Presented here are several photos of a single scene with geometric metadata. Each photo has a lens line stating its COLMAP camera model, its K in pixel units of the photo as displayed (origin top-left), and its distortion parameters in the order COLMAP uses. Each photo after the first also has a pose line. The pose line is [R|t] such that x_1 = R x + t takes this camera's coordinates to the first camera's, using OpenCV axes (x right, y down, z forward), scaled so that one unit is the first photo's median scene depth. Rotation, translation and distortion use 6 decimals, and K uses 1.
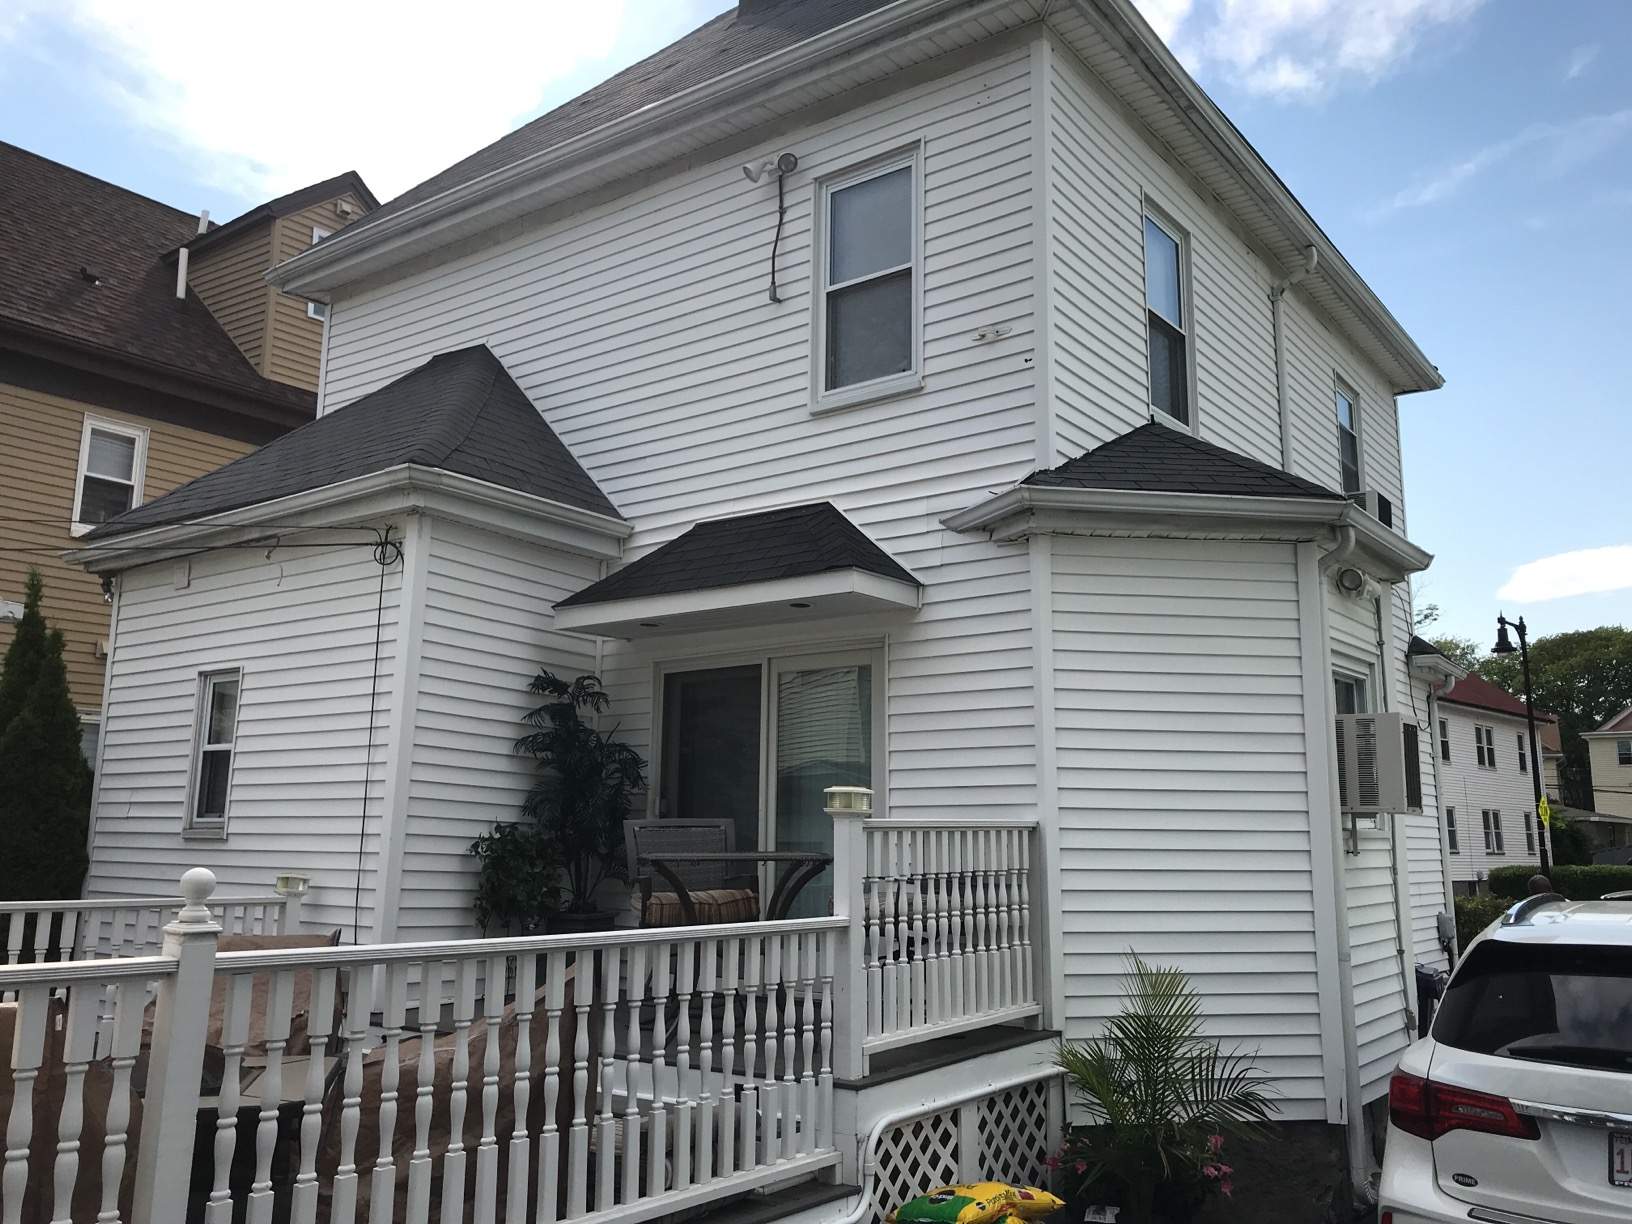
lens RADIAL K [[1332.8, 0, 816.0], [0, 1332.8, 612.0], [0, 0, 1]] dist [0.102363, -0.158100]
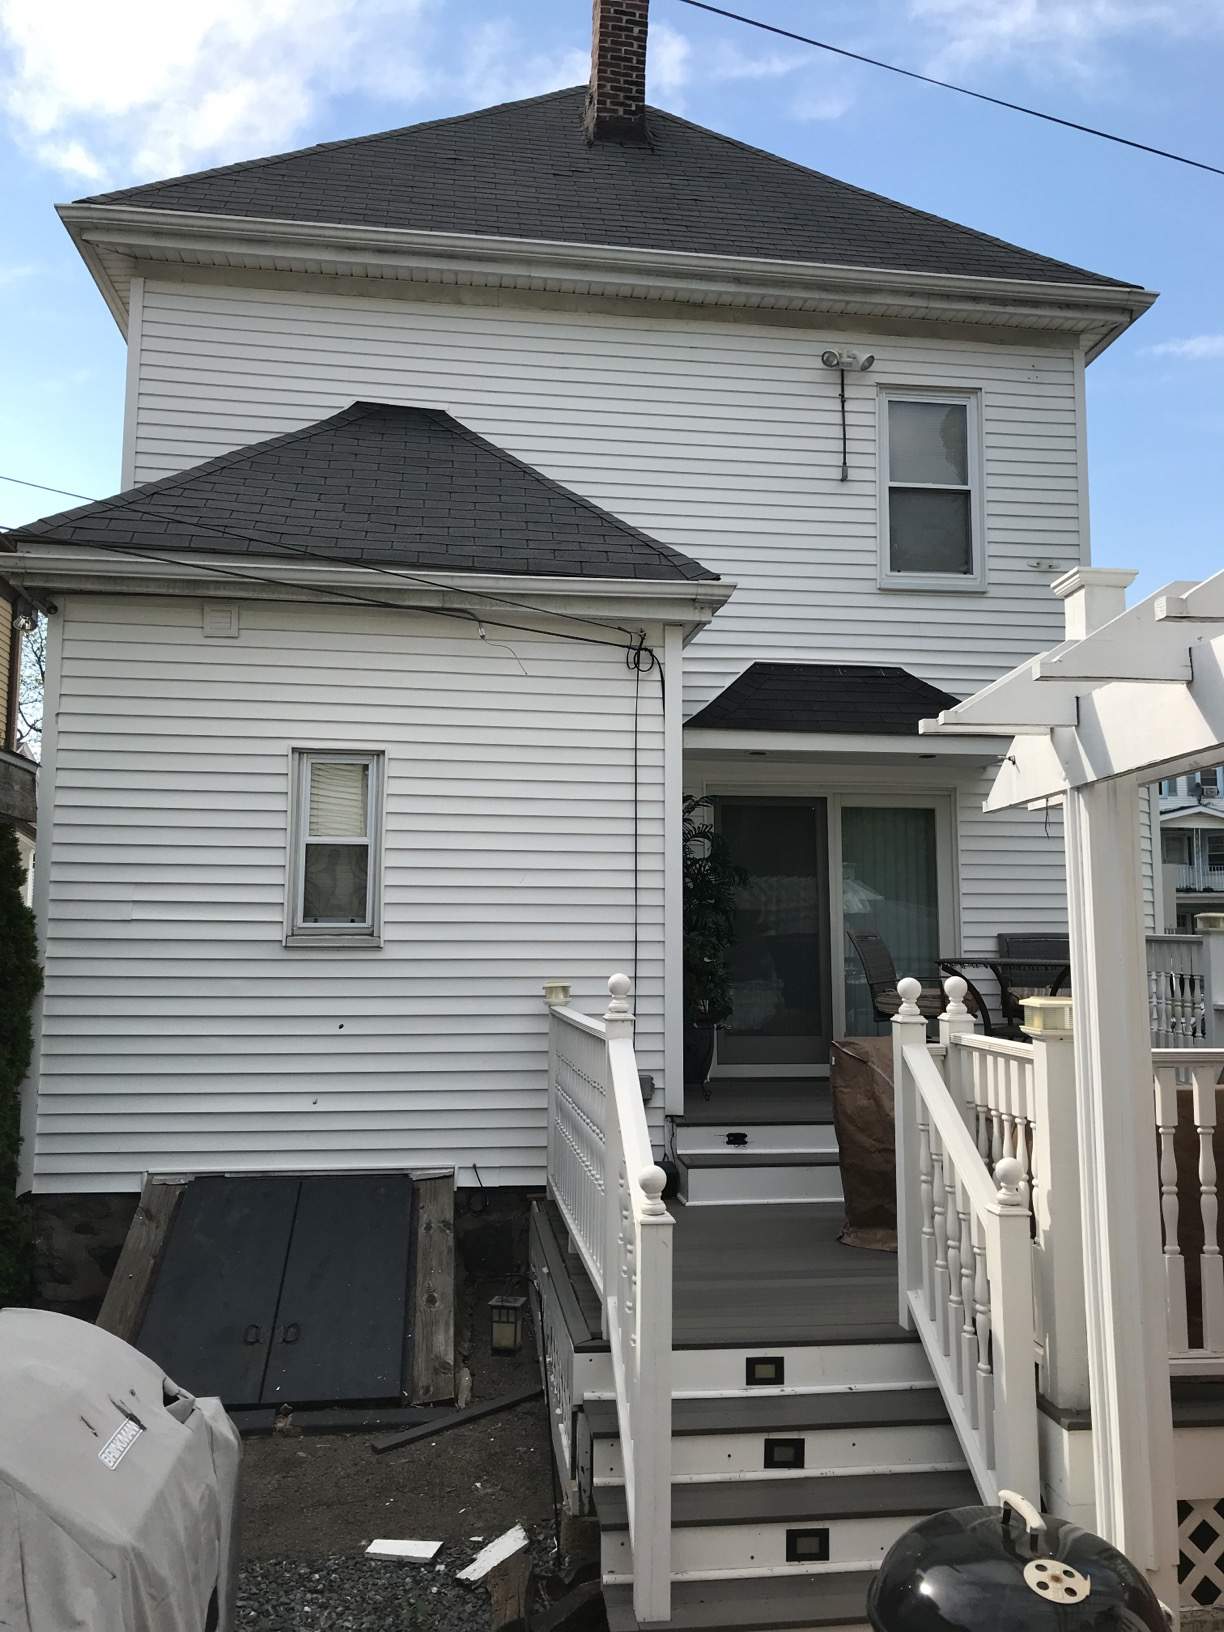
lens RADIAL K [[1345.9, 0, 612.0], [0, 1345.9, 816.0], [0, 0, 1]] dist [0.079233, -0.117723]
pose [[0.711429, 0.065025, 0.699743, -0.957041], [-0.114777, 0.993091, 0.024409, 0.046284], [-0.693322, -0.097680, 0.713977, 0.285780]]
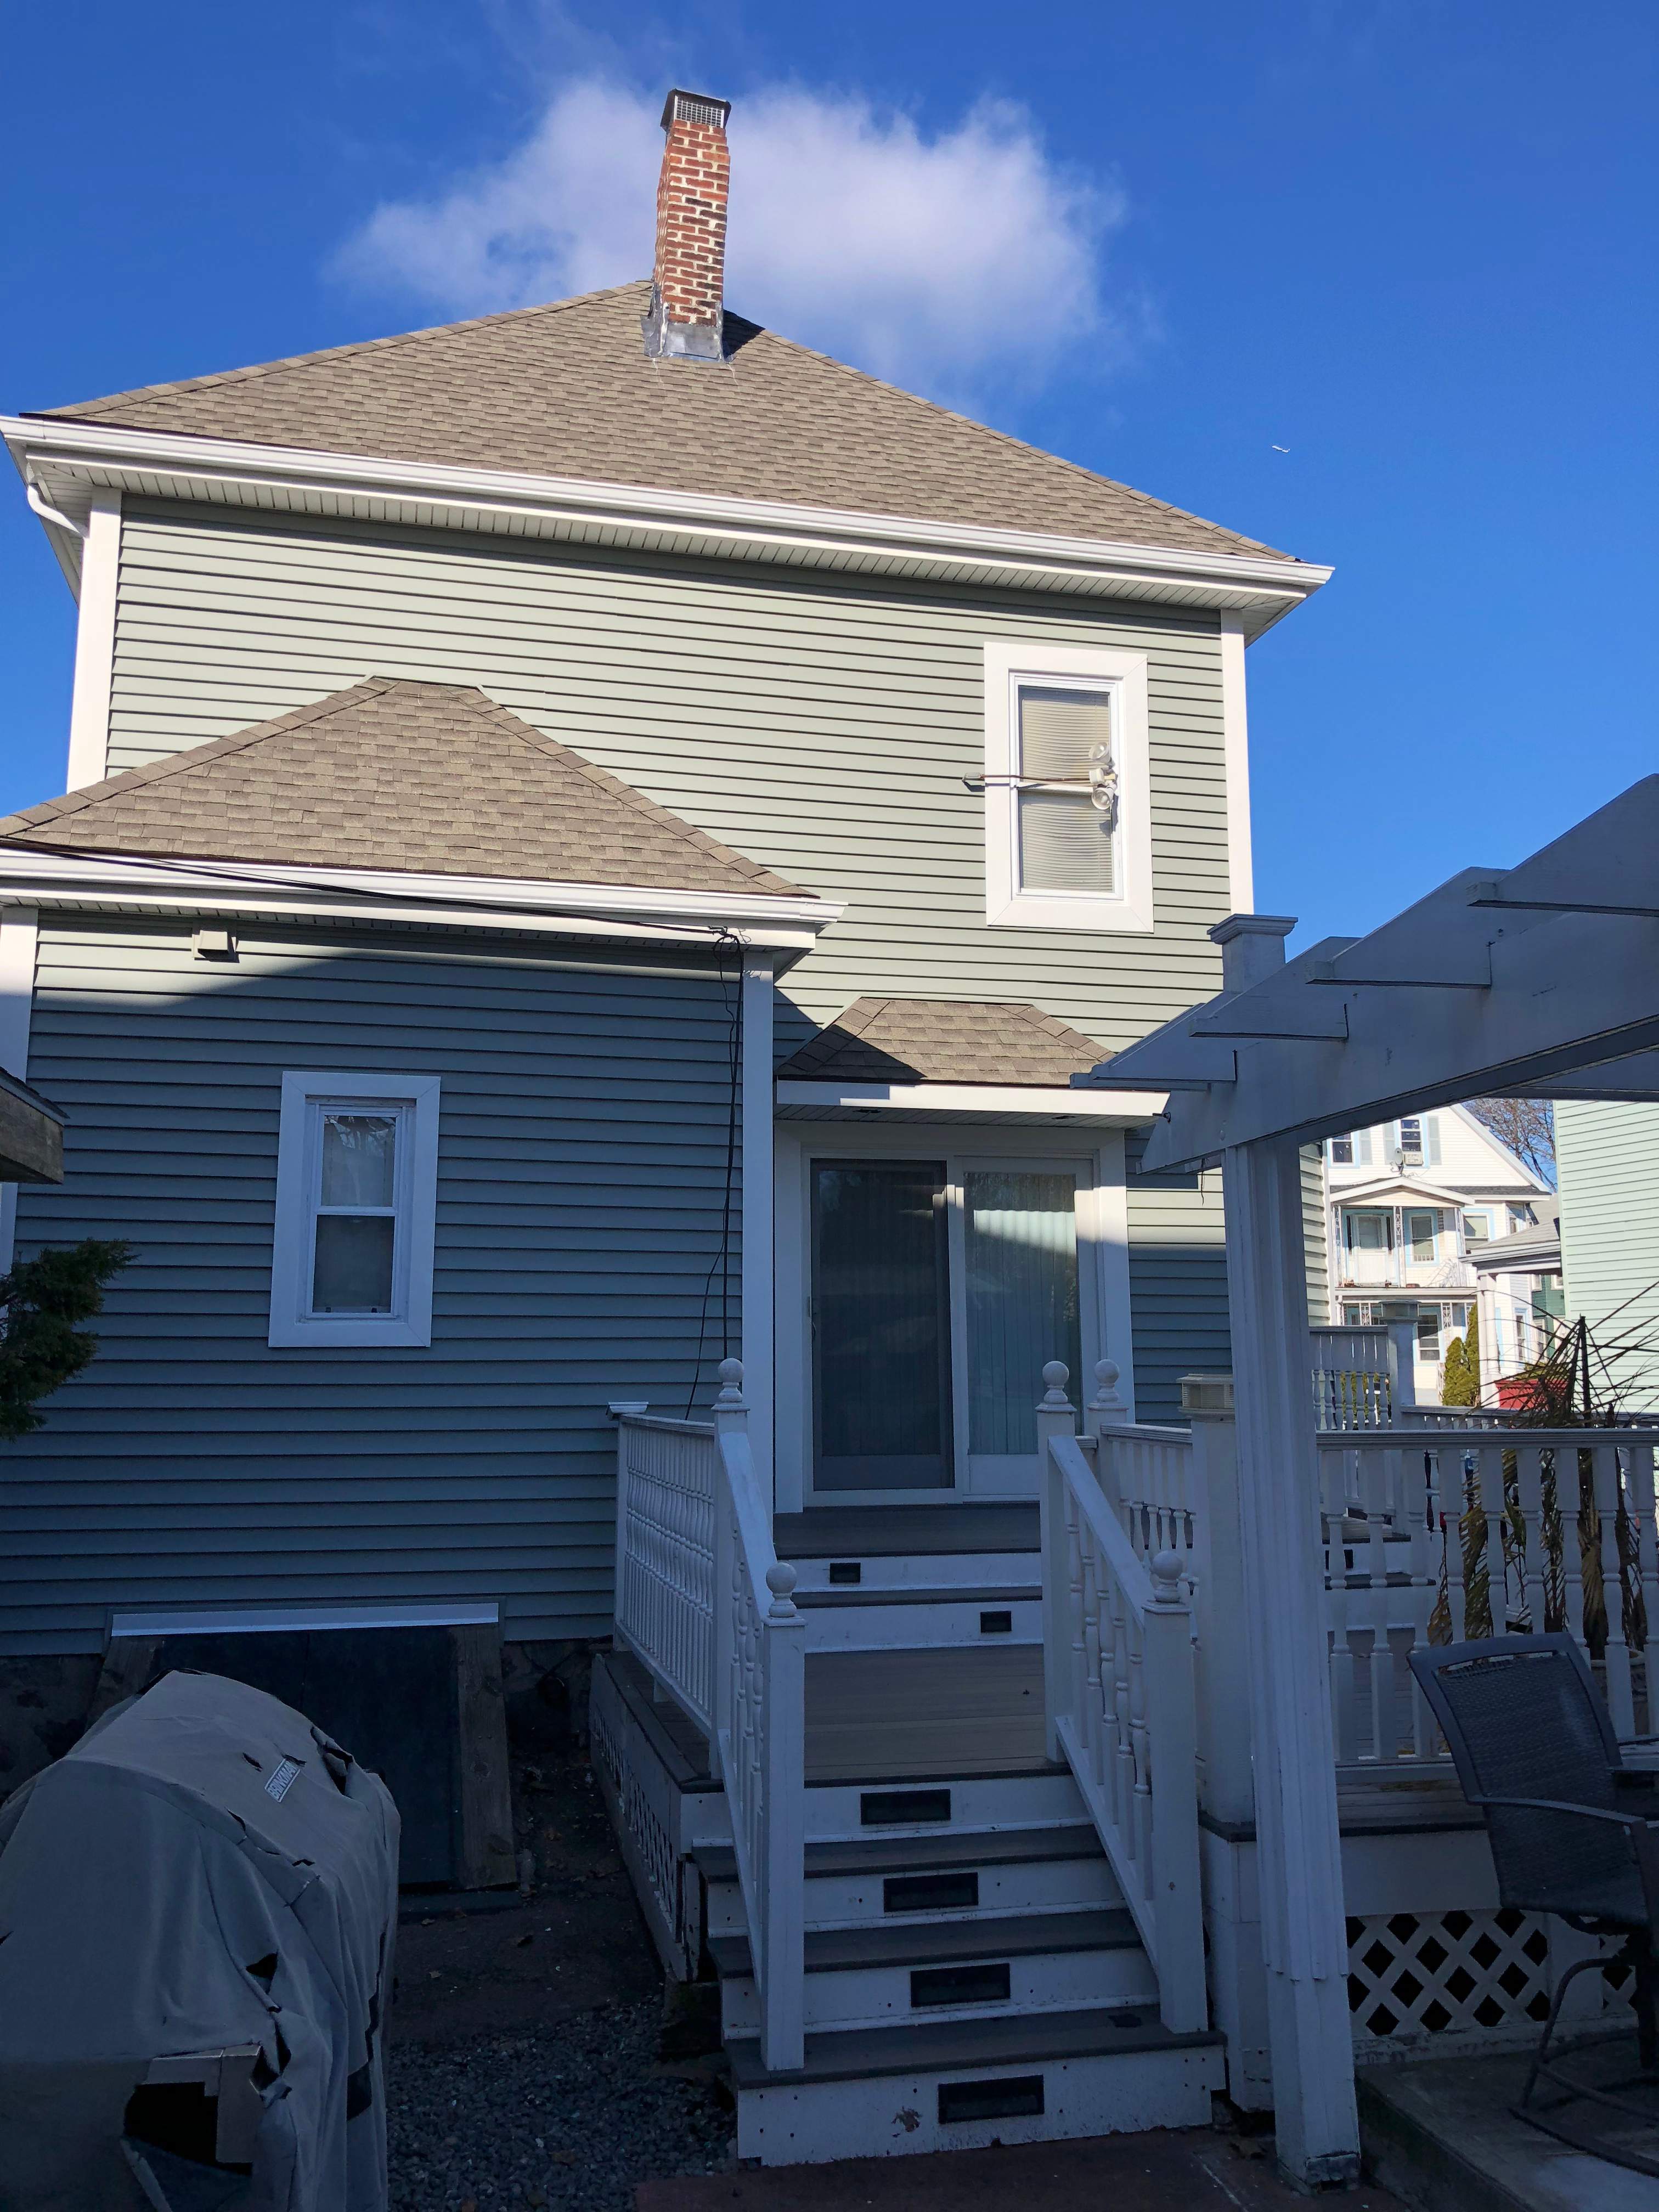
lens RADIAL K [[1768.9, 0, 799.9], [0, 1768.9, 1111.1], [0, 0, 1]] dist [0.143071, -0.274246]
pose [[0.650074, 0.098596, 0.753447, -1.031782], [-0.118722, 0.992548, -0.027451, 0.049973], [-0.750539, -0.071606, 0.656935, 0.243701]]
